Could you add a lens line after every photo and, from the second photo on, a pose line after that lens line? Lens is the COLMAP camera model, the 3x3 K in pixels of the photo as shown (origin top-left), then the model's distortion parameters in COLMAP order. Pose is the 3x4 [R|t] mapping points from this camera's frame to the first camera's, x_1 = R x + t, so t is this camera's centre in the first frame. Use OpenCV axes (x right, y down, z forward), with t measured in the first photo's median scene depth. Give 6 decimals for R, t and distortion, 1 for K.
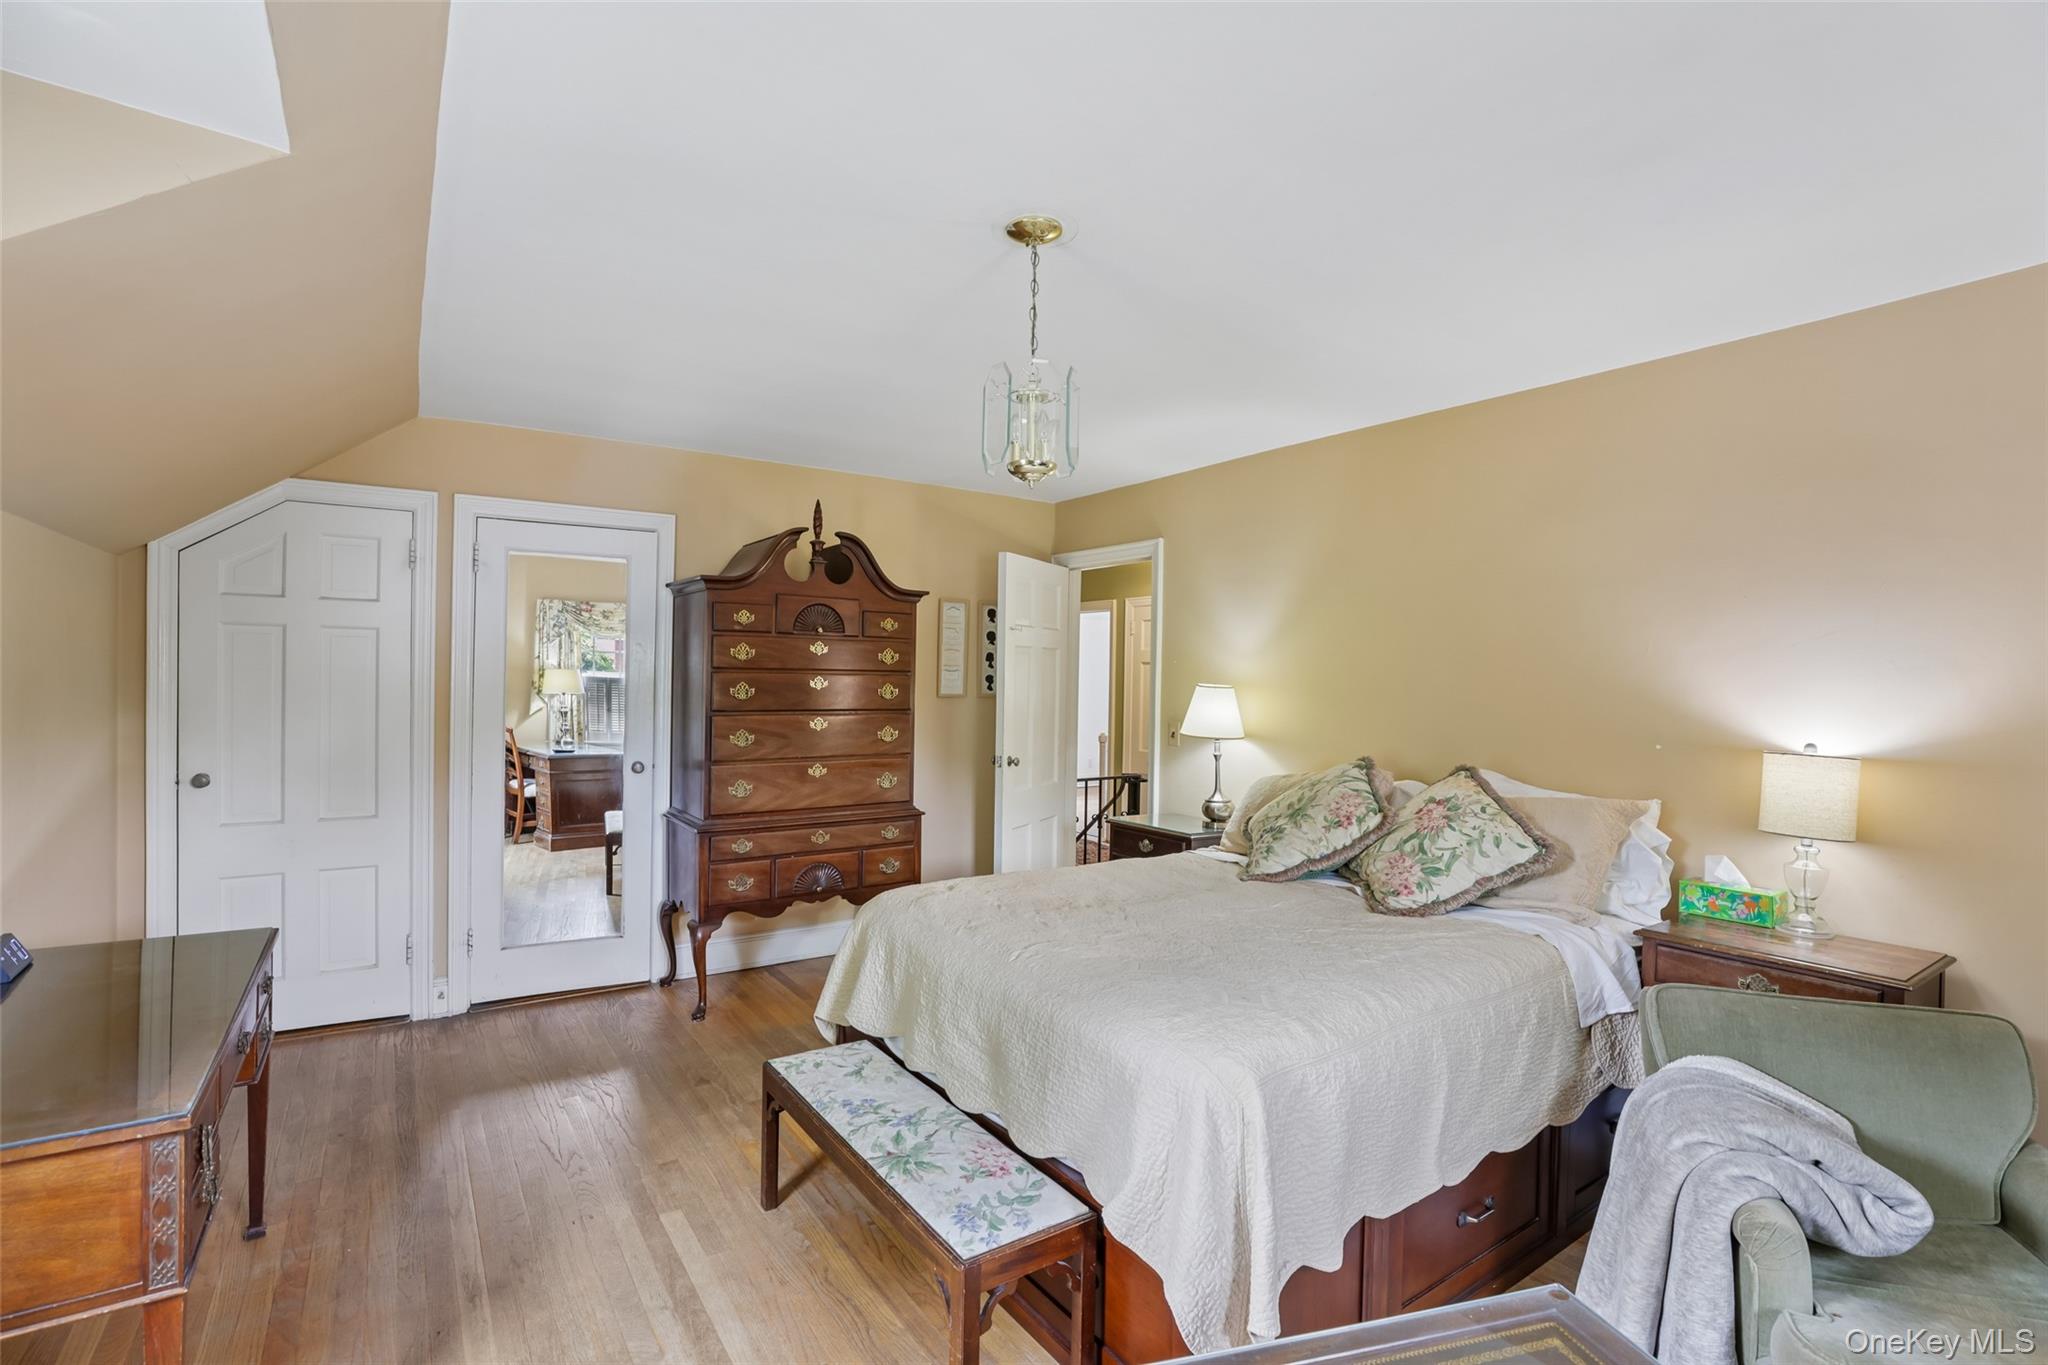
lens RADIAL K [[925.6, 0, 1022.1], [0, 925.6, 683.4], [0, 0, 1]] dist [-0.047626, 0.014113]
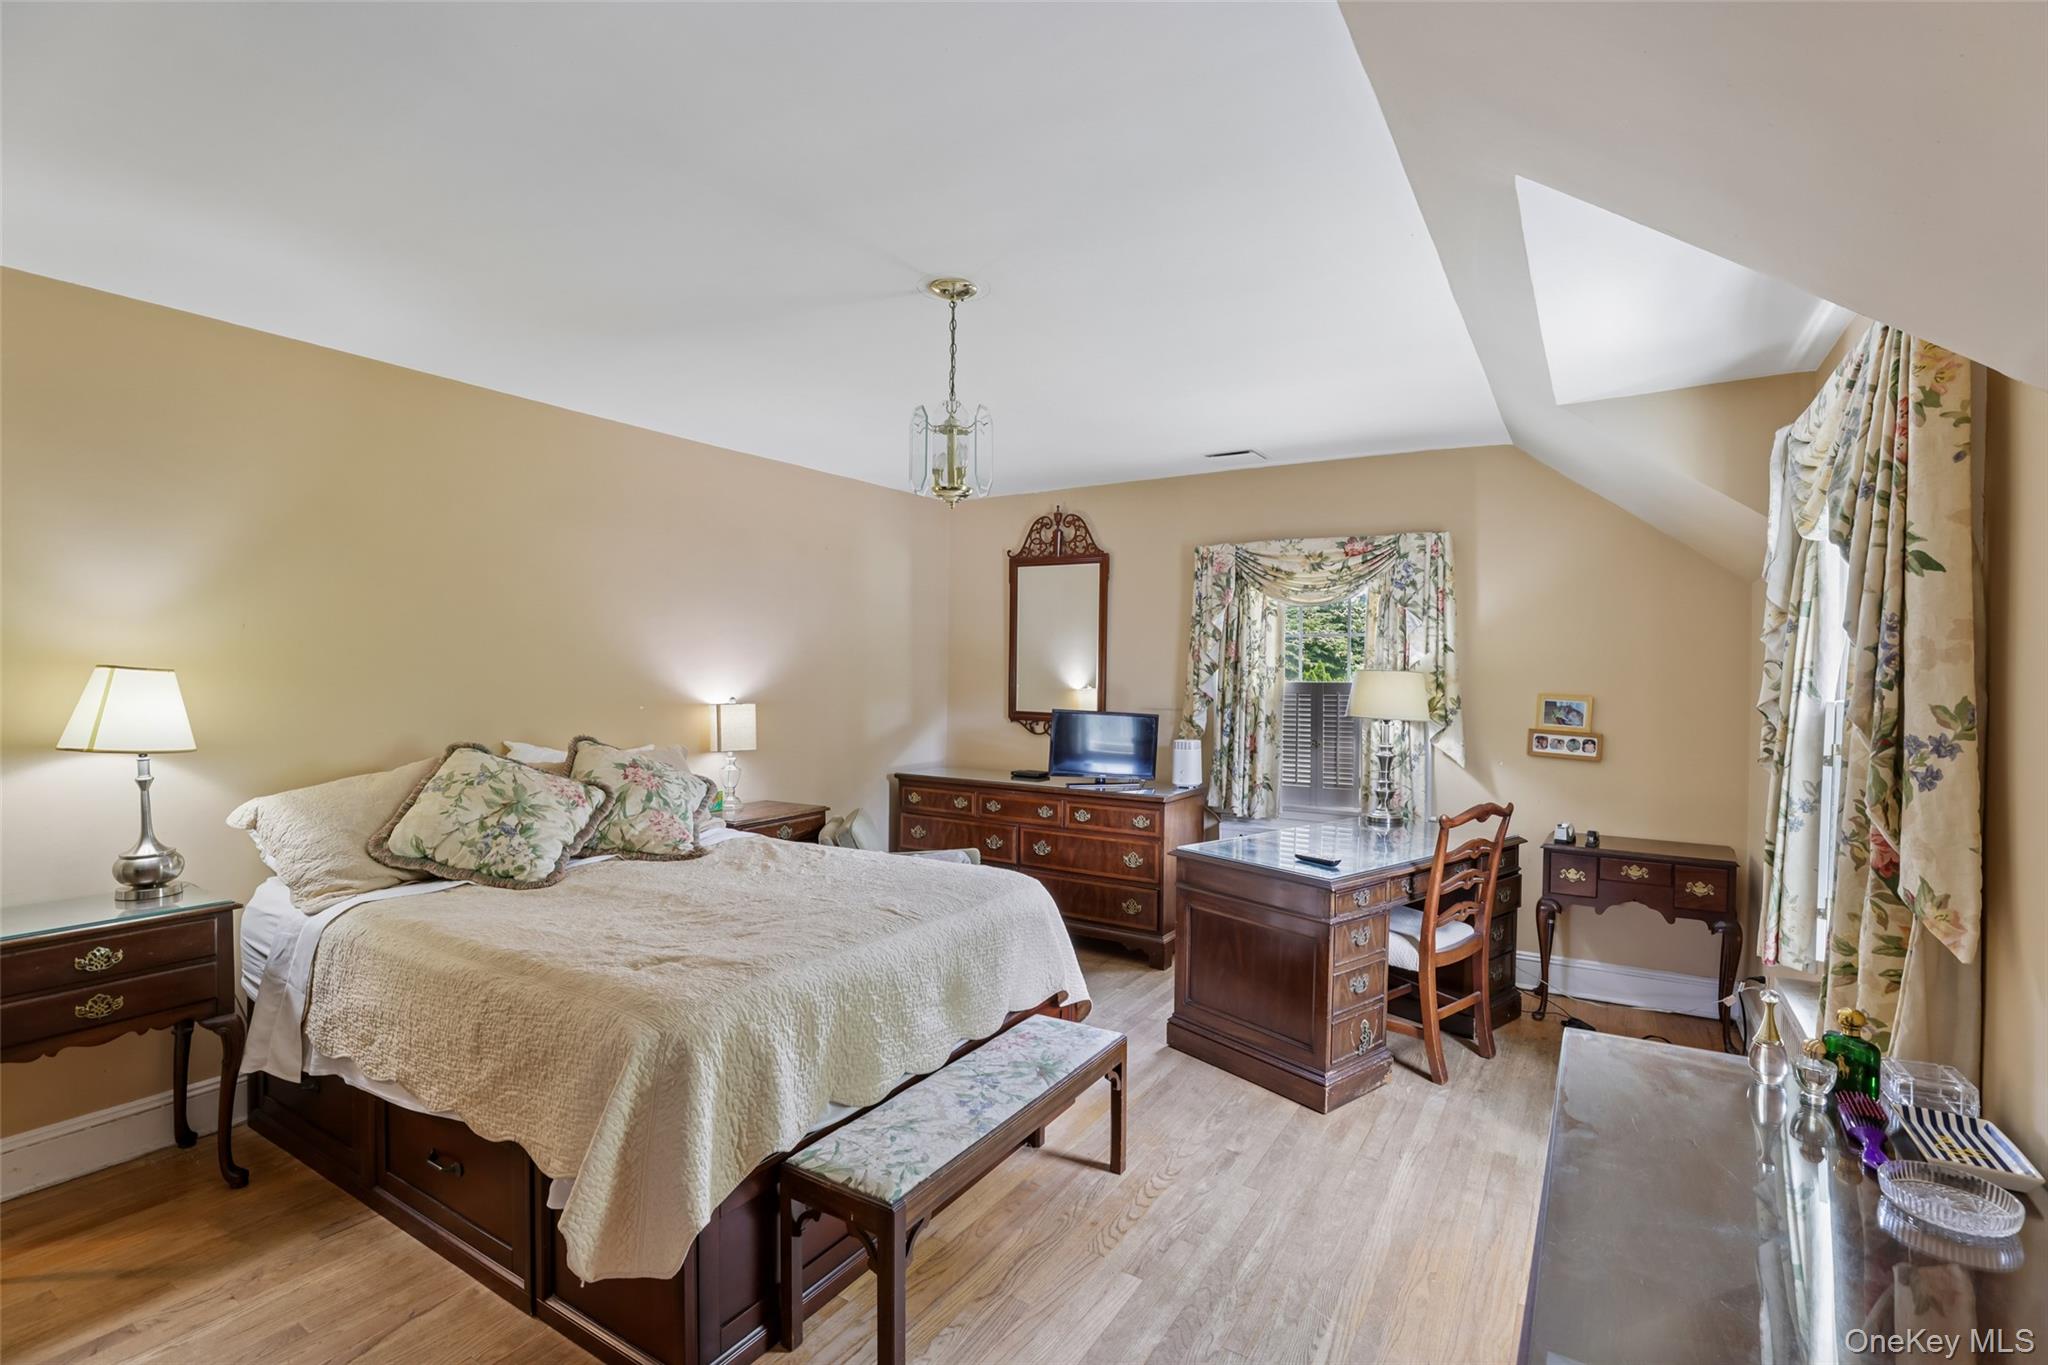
lens RADIAL K [[925.6, 0, 1022.1], [0, 925.6, 683.4], [0, 0, 1]] dist [-0.047626, 0.014113]
pose [[-0.390995, -0.028150, 0.919962, -1.073076], [-0.006284, 0.999591, 0.027916, -0.013006], [-0.920371, 0.005134, -0.391012, 1.327596]]
